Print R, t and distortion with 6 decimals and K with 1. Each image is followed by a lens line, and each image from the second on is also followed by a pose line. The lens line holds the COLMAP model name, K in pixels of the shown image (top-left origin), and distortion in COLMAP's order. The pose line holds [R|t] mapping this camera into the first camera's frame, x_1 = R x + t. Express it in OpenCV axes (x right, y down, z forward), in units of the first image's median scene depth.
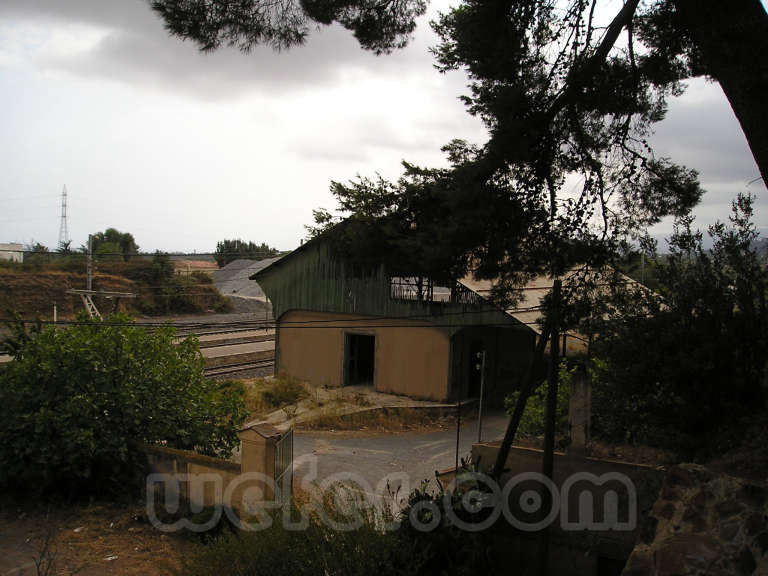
lens RADIAL K [[788.4, 0, 397.9], [0, 788.4, 288.6], [0, 0, 1]] dist [-0.131013, 0.078569]
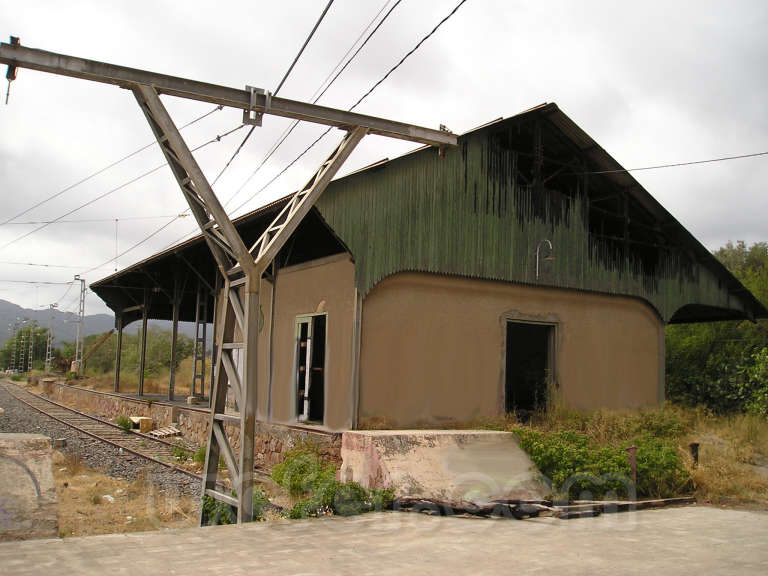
lens RADIAL K [[788.4, 0, 397.9], [0, 788.4, 288.6], [0, 0, 1]] dist [-0.131013, 0.078569]
pose [[0.448805, 0.084771, 0.889600, -0.564412], [0.024203, 0.993972, -0.106927, 0.089410], [-0.893302, 0.069520, 0.444048, 0.842381]]
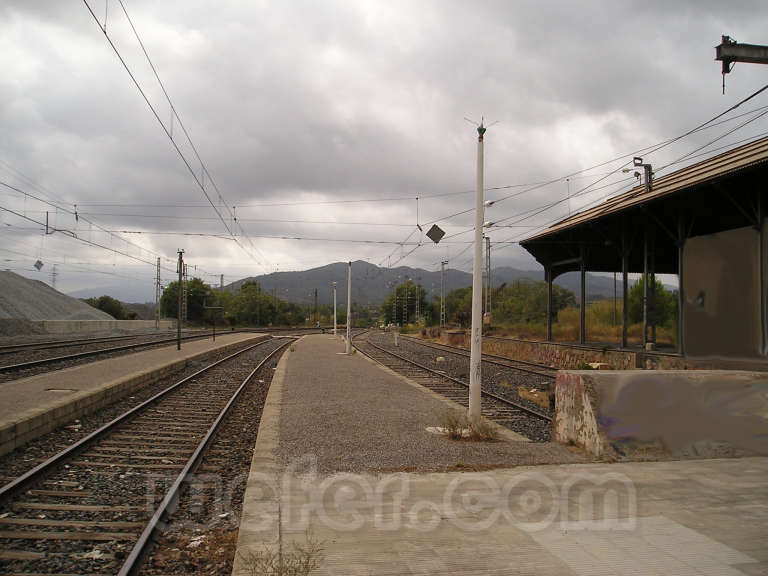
lens RADIAL K [[788.4, 0, 397.9], [0, 788.4, 288.6], [0, 0, 1]] dist [-0.131013, 0.078569]
pose [[0.780095, 0.006653, 0.625626, -0.666213], [0.036219, 0.997786, -0.055772, 0.087397], [-0.624612, 0.066167, 0.778127, 0.901800]]
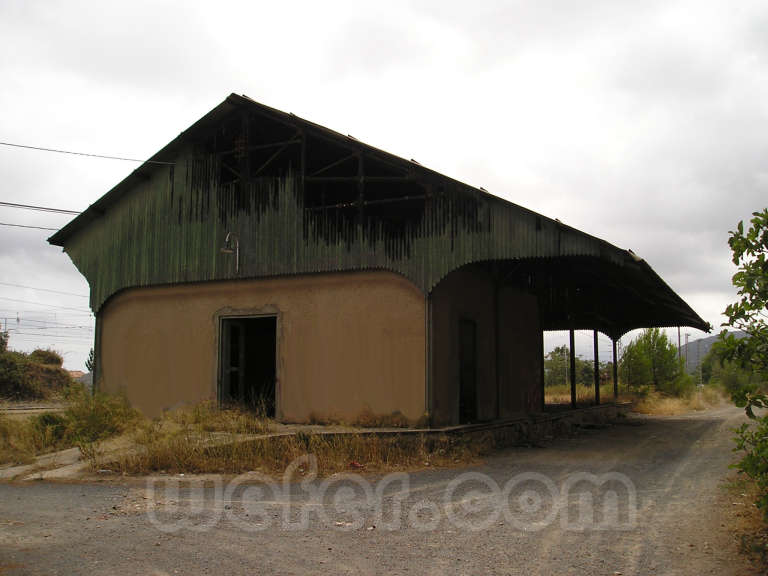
lens RADIAL K [[788.4, 0, 397.9], [0, 788.4, 288.6], [0, 0, 1]] dist [-0.131013, 0.078569]
pose [[0.991249, -0.022181, 0.130125, -0.016584], [0.043597, 0.985476, -0.164122, 0.129574], [-0.124595, 0.168359, 0.977820, 0.470967]]
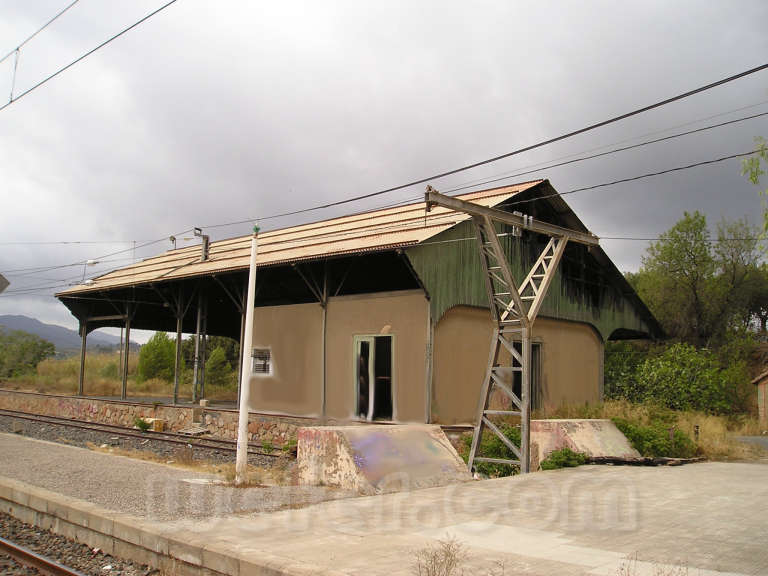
lens RADIAL K [[788.4, 0, 397.9], [0, 788.4, 288.6], [0, 0, 1]] dist [-0.131013, 0.078569]
pose [[0.214089, 0.094855, 0.972198, -0.773555], [0.023065, 0.994506, -0.102110, 0.078970], [-0.976542, 0.044285, 0.210724, 0.961340]]
